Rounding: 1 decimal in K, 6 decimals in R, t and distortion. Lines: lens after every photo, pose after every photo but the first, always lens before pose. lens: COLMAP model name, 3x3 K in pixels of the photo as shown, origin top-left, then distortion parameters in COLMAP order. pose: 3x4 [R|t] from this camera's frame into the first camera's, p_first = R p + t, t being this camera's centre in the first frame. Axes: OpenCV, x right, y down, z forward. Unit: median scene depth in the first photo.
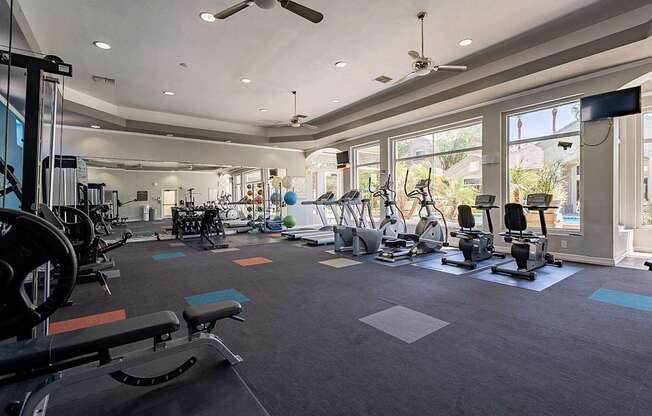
lens RADIAL K [[296.0, 0, 326.0], [0, 296.0, 208.0], [0, 0, 1]] dist [0.001535, 0.000205]
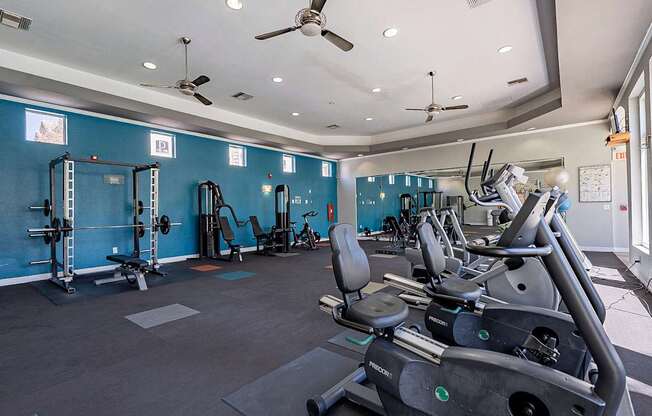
lens RADIAL K [[296.0, 0, 326.0], [0, 296.0, 208.0], [0, 0, 1]] dist [0.001535, 0.000205]
pose [[0.252590, 0.000474, -0.967573, 0.502304], [-0.014709, 0.999886, -0.003350, -0.011958], [0.967462, 0.015078, 0.252568, 0.434370]]
